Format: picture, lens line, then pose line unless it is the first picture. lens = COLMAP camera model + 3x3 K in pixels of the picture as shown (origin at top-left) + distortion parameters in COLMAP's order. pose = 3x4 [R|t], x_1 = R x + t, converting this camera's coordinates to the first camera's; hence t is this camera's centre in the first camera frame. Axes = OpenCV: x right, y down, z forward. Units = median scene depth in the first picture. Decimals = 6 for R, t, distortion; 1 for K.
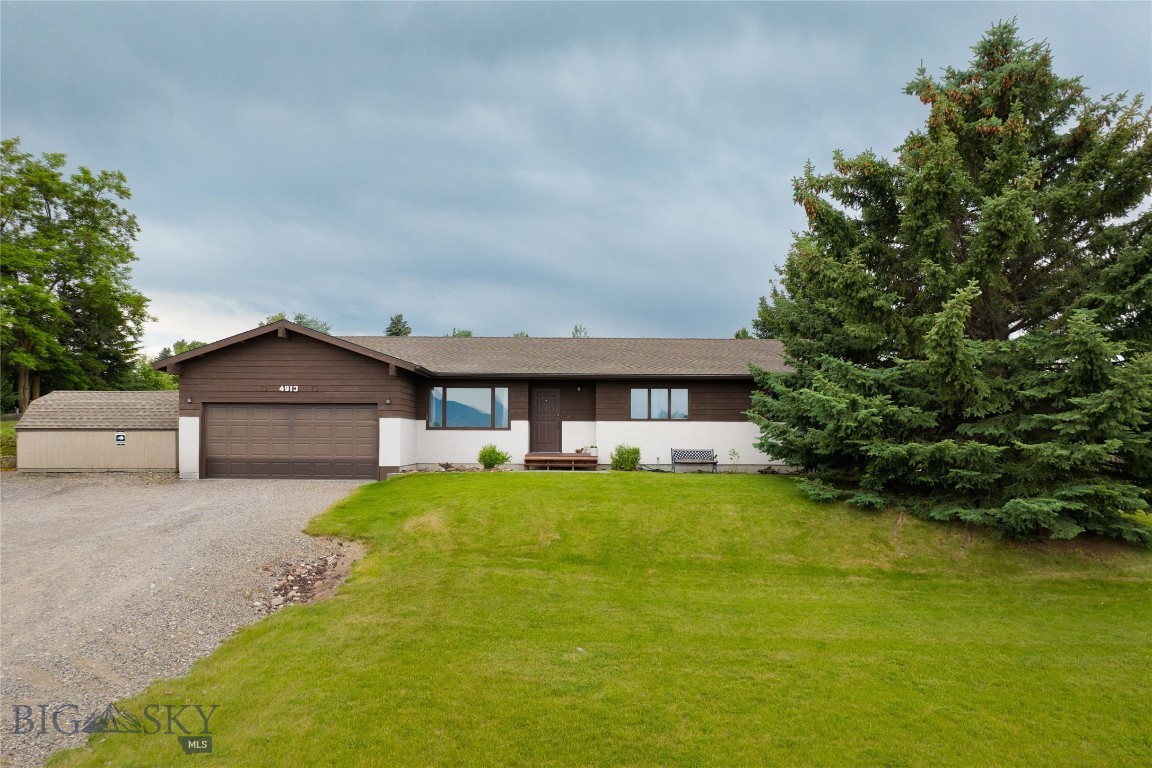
lens RADIAL K [[819.1, 0, 594.6], [0, 819.1, 388.8], [0, 0, 1]] dist [-0.026601, -0.002956]
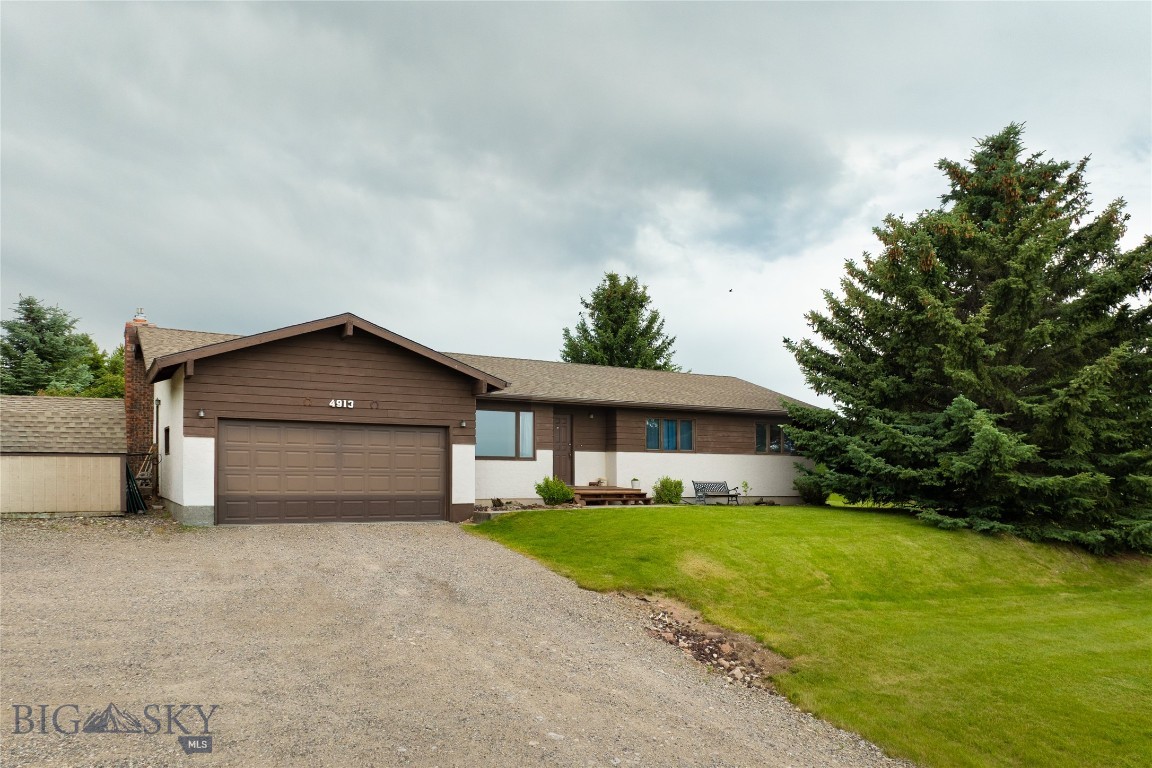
lens RADIAL K [[821.4, 0, 573.2], [0, 821.4, 387.5], [0, 0, 1]] dist [-0.035224, -0.002653]
pose [[0.875898, 0.052320, 0.479651, -0.552804], [-0.035183, 0.998383, -0.044655, 0.011223], [-0.481211, 0.022237, 0.876322, 0.225184]]
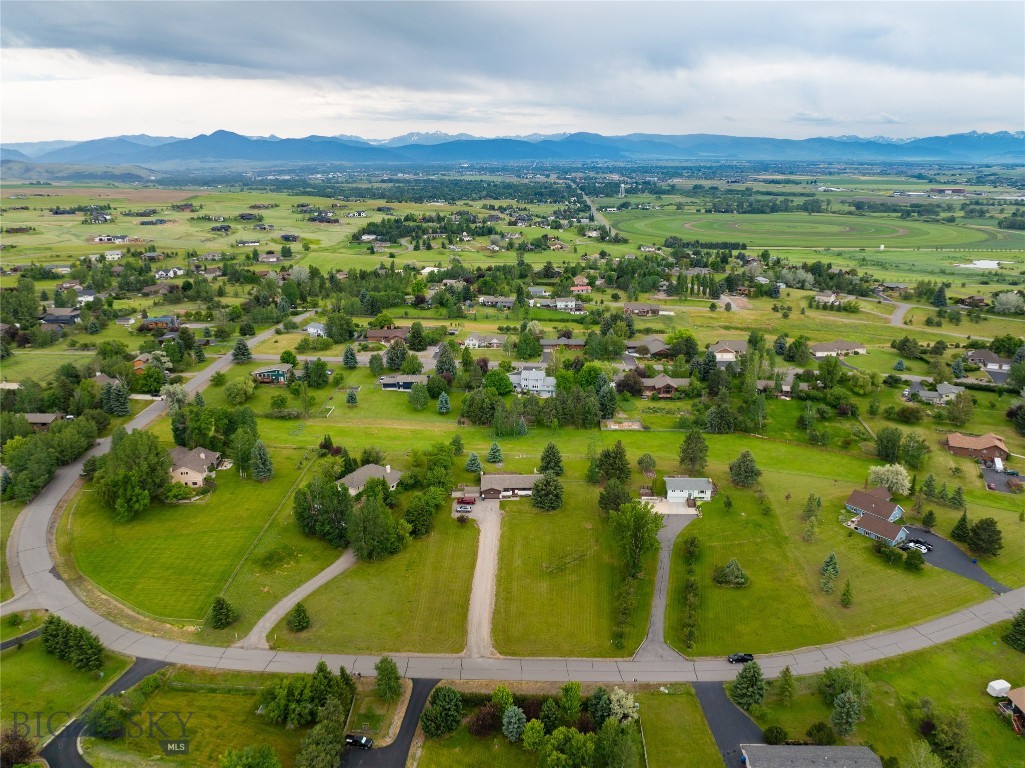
lens RADIAL K [[726.2, 0, 511.8], [0, 726.2, 384.9], [0, 0, 1]] dist [-0.032922, -0.003464]
pose [[0.999823, -0.010025, -0.015939, 0.089556], [0.014812, 0.941377, 0.337031, -4.909853], [0.011625, -0.337208, 0.941358, -8.193614]]
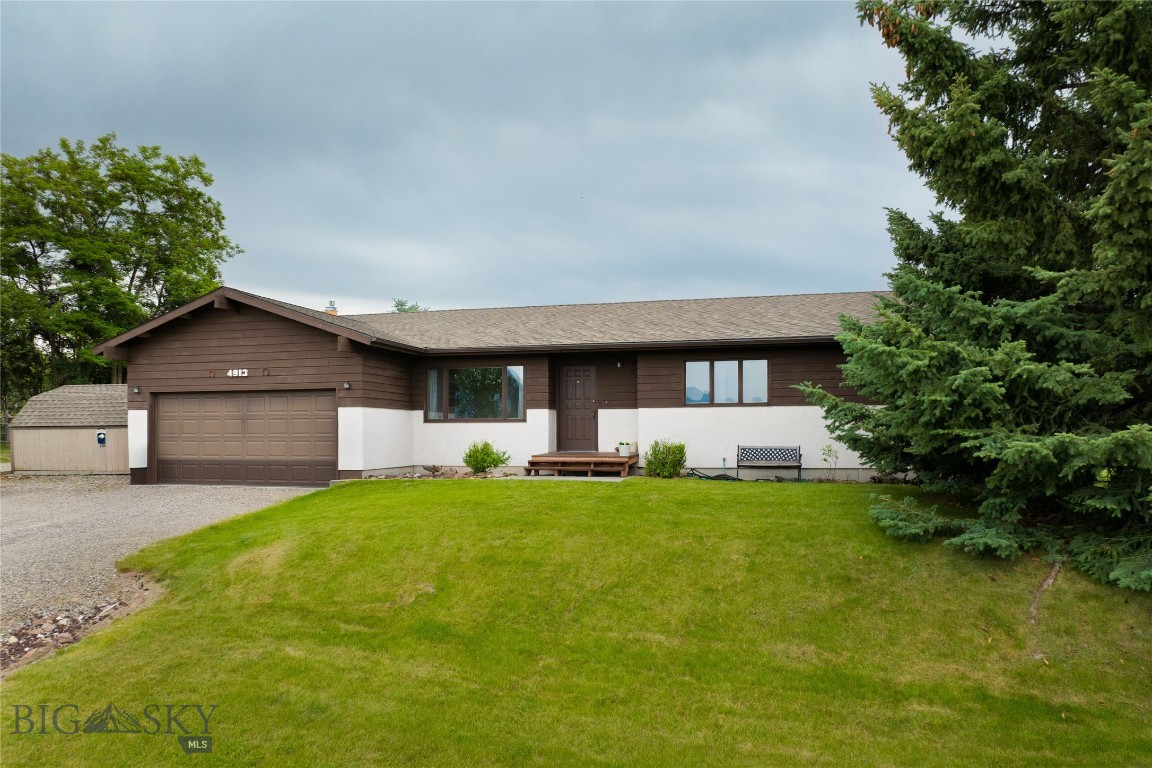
lens RADIAL K [[830.1, 0, 582.0], [0, 830.1, 408.5], [0, 0, 1]] dist [-0.046367, 0.024629]
pose [[0.962269, -0.016462, -0.271602, 0.170924], [0.024297, 0.999379, 0.025512, 0.022234], [0.271014, -0.031149, 0.962071, 0.310536]]
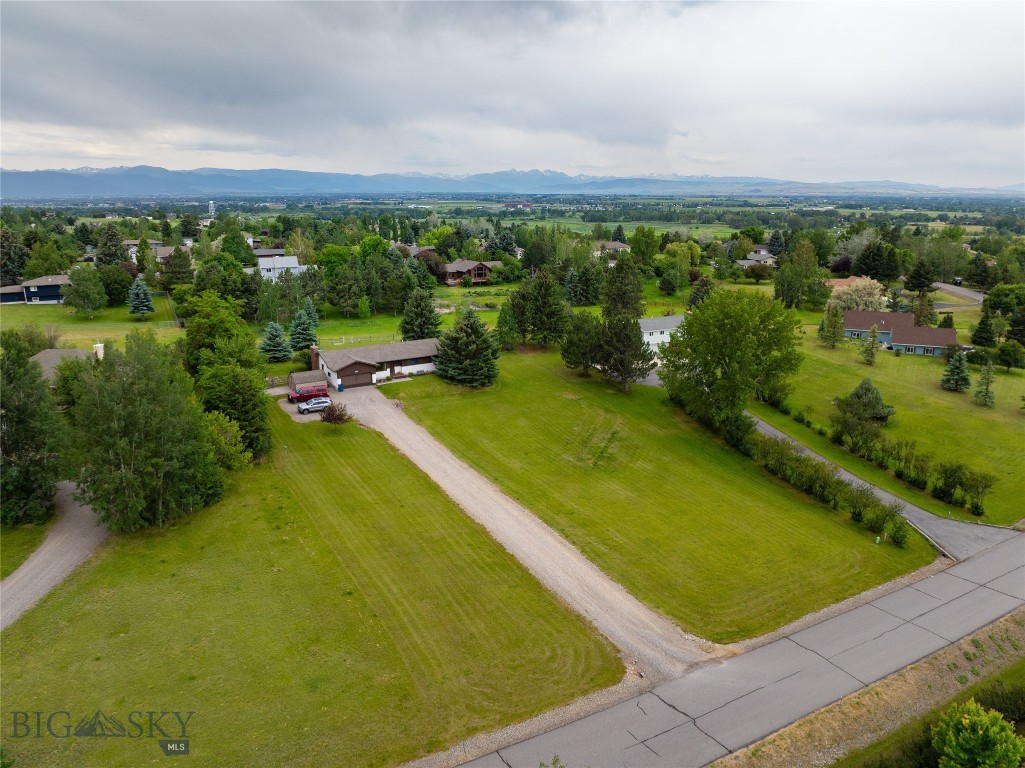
lens RADIAL K [[739.6, 0, 514.7], [0, 739.6, 384.1], [0, 0, 1]] dist [-0.033752, -0.002620]
pose [[0.864629, -0.133214, 0.484427, -1.877859], [-0.019874, 0.954384, 0.297921, -1.427674], [-0.502017, -0.267218, 0.822541, -3.668056]]
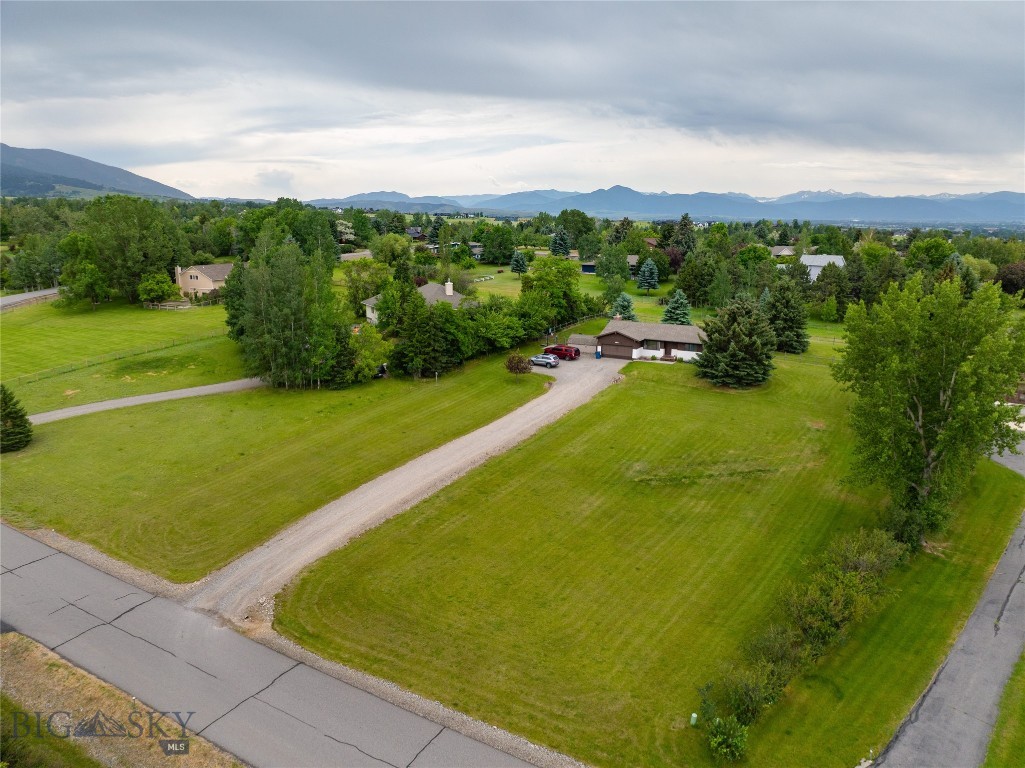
lens RADIAL K [[717.4, 0, 506.8], [0, 717.4, 382.5], [0, 0, 1]] dist [-0.033958, 0.004826]
pose [[0.869304, 0.110746, -0.481711, 1.307477], [0.026238, 0.962863, 0.268713, -1.038902], [0.493581, -0.246232, 0.834115, -3.384119]]
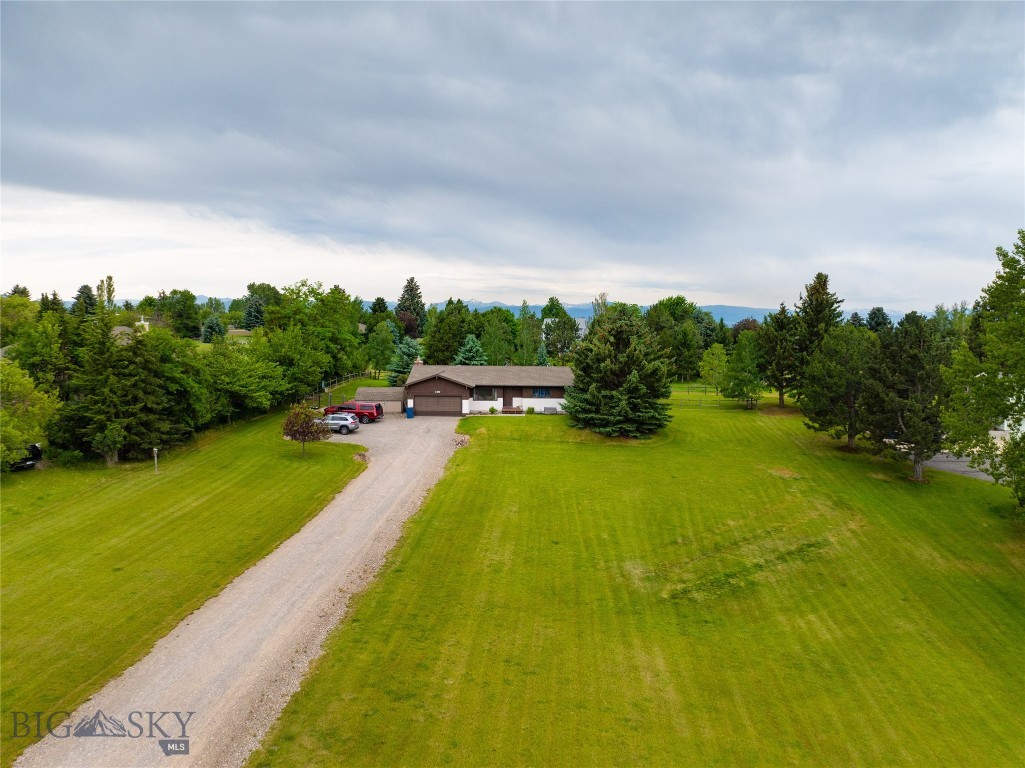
lens RADIAL K [[722.6, 0, 511.2], [0, 722.6, 386.0], [0, 0, 1]] dist [-0.036128, 0.004079]
pose [[0.998656, 0.008287, -0.051169, 0.118818], [-0.001166, 0.990478, 0.137663, -0.469252], [0.051823, -0.137418, 0.989157, -2.165011]]
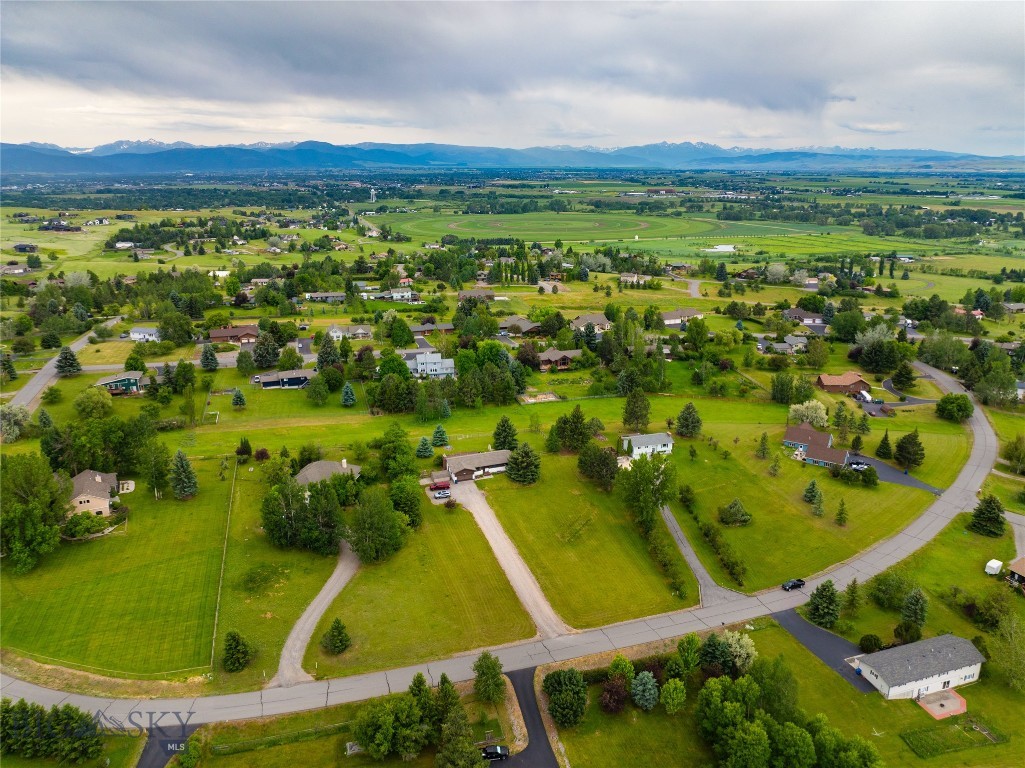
lens RADIAL K [[722.6, 0, 511.2], [0, 722.6, 386.0], [0, 0, 1]] dist [-0.036128, 0.004079]
pose [[0.946387, -0.104554, 0.305648, -2.572068], [-0.003428, 0.942870, 0.333144, -4.244162], [-0.323017, -0.316331, 0.891961, -7.296511]]
